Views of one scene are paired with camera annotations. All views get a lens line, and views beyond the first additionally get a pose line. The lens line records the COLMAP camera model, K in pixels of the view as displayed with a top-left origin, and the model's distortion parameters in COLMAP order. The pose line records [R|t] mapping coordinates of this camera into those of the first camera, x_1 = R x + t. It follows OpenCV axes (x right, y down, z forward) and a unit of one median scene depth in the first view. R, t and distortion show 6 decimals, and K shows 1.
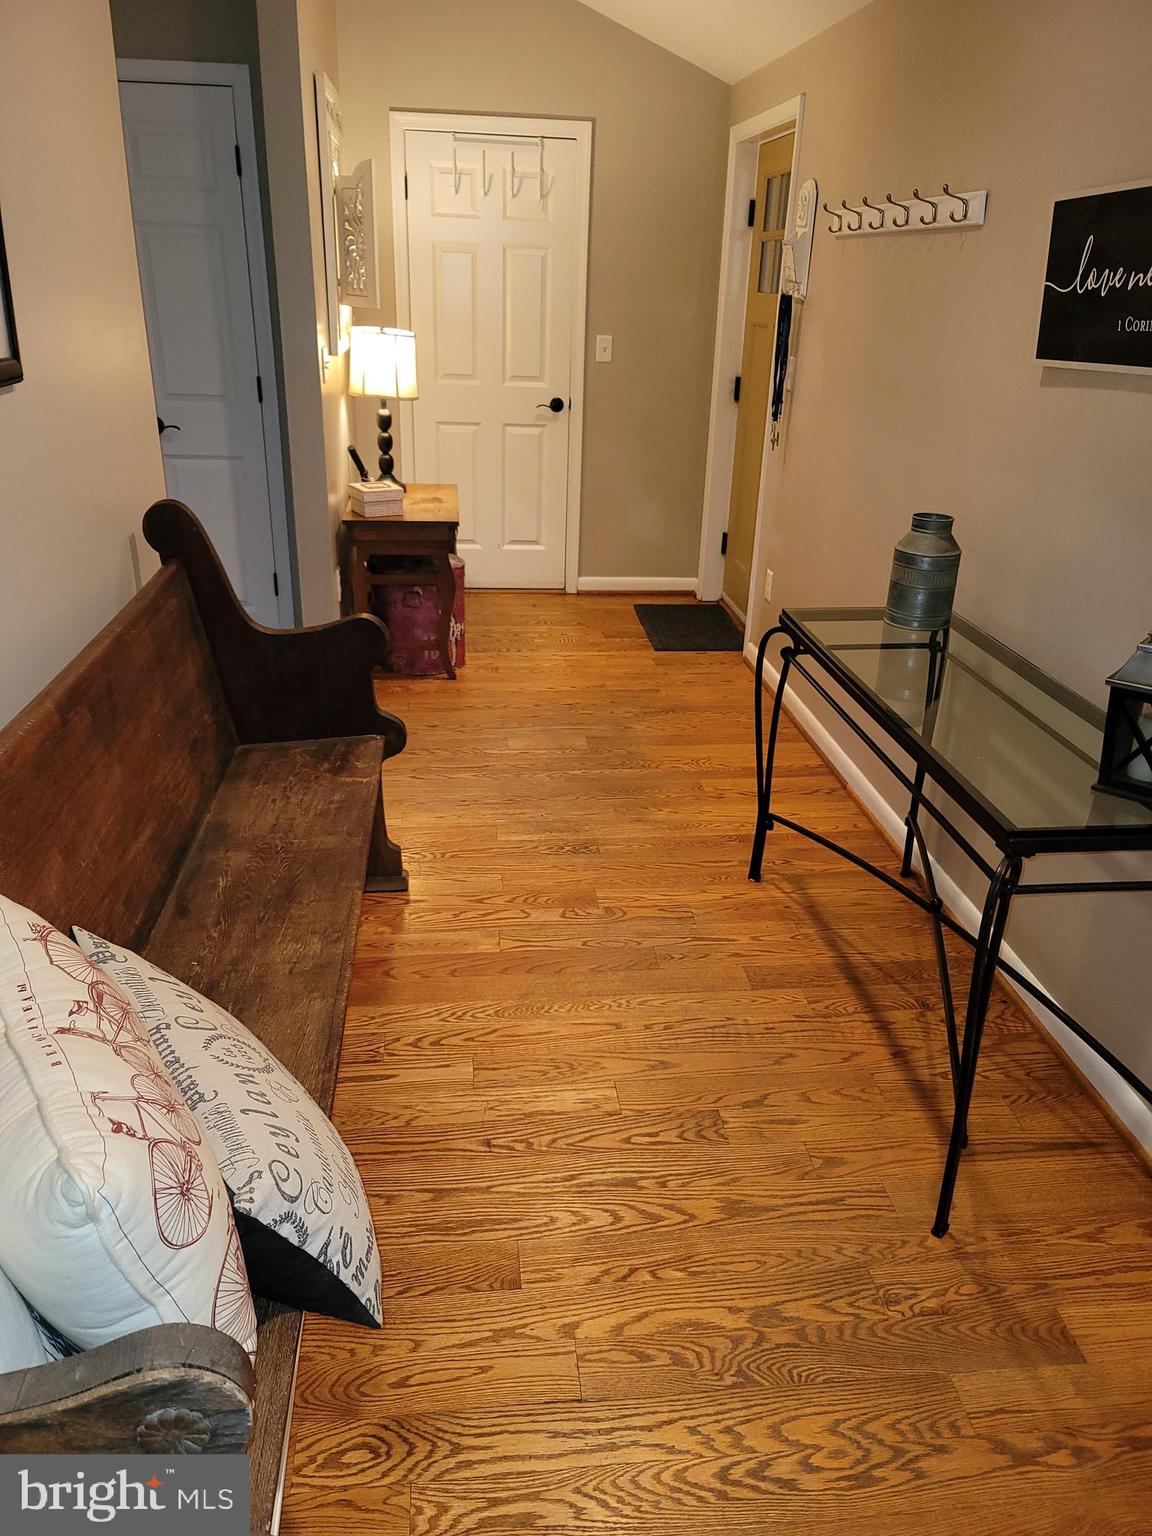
lens RADIAL K [[1135.3, 0, 578.3], [0, 1135.3, 773.0], [0, 0, 1]] dist [0.036605, -0.007580]
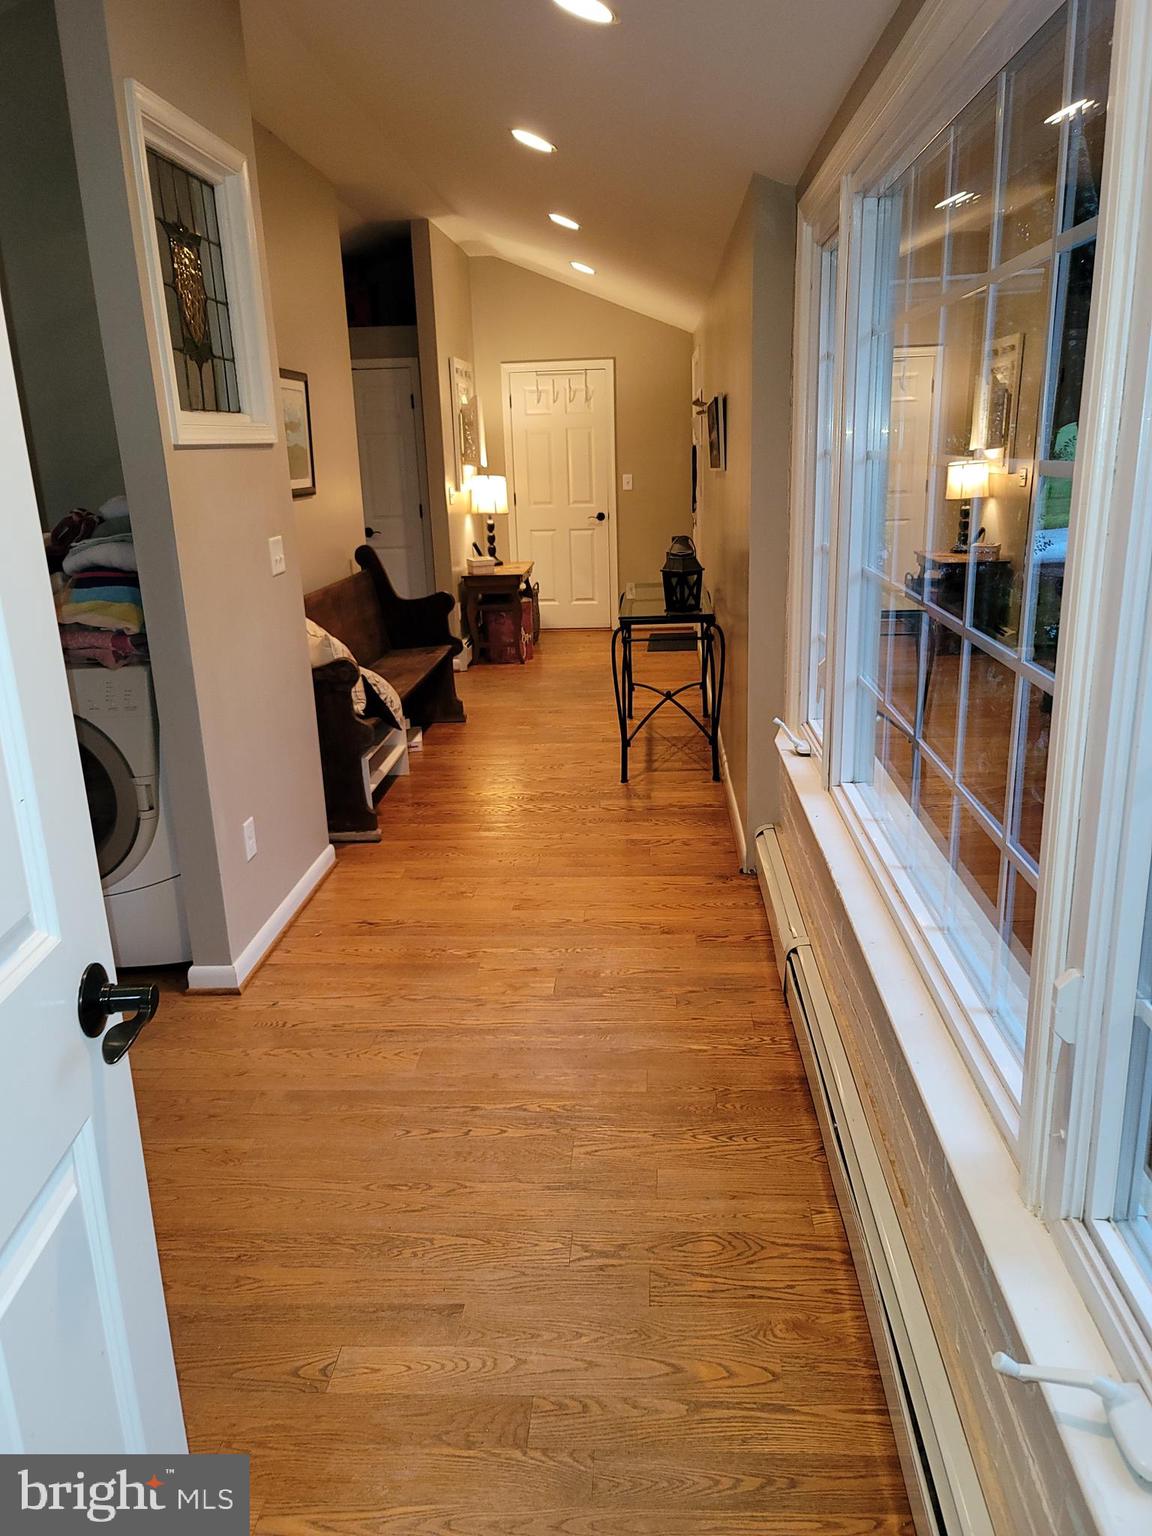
lens RADIAL K [[1135.3, 0, 577.7], [0, 1135.3, 774.2], [0, 0, 1]] dist [0.036605, -0.007580]
pose [[0.982218, -0.010979, -0.187421, 0.311958], [-0.012524, 0.992233, -0.123761, 0.314751], [0.187324, 0.123908, 0.974452, -0.710276]]
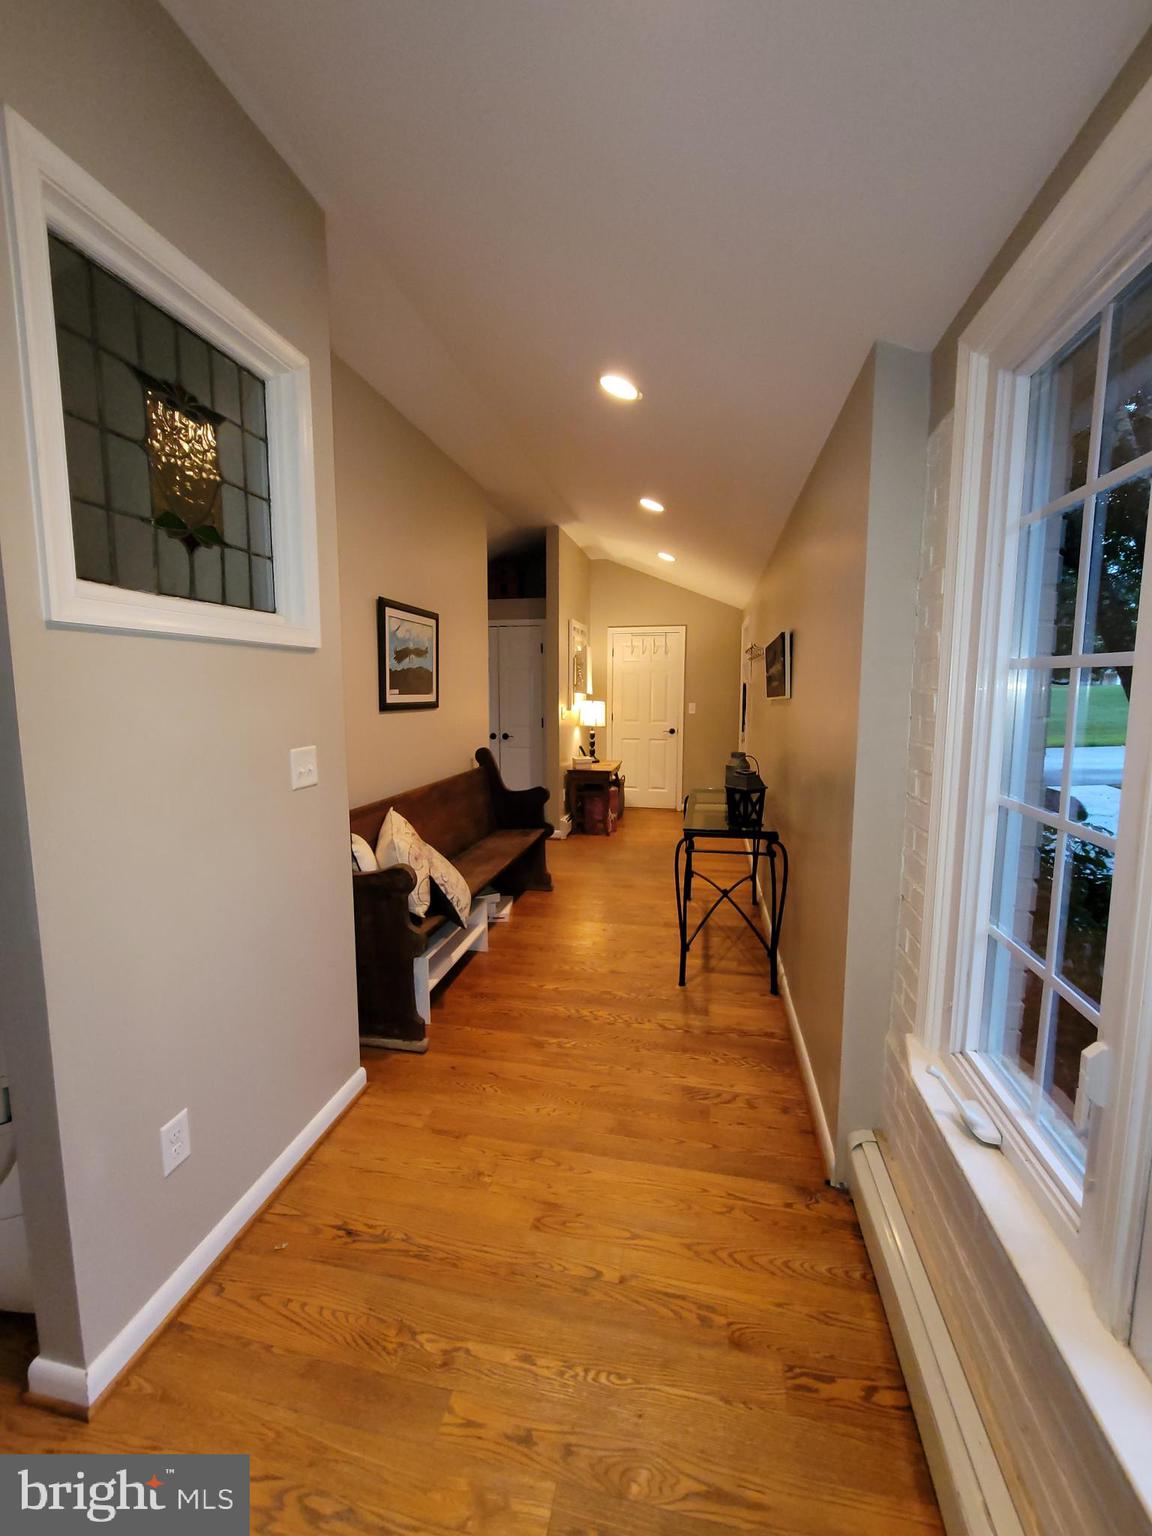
lens RADIAL K [[628.0, 0, 570.2], [0, 628.0, 757.6], [0, 0, 1]] dist [-0.006178, 0.000703]
pose [[0.947923, 0.003520, -0.318481, 0.239004], [-0.099246, 0.953418, -0.284857, 0.147704], [0.302643, 0.301630, 0.904116, -0.275238]]
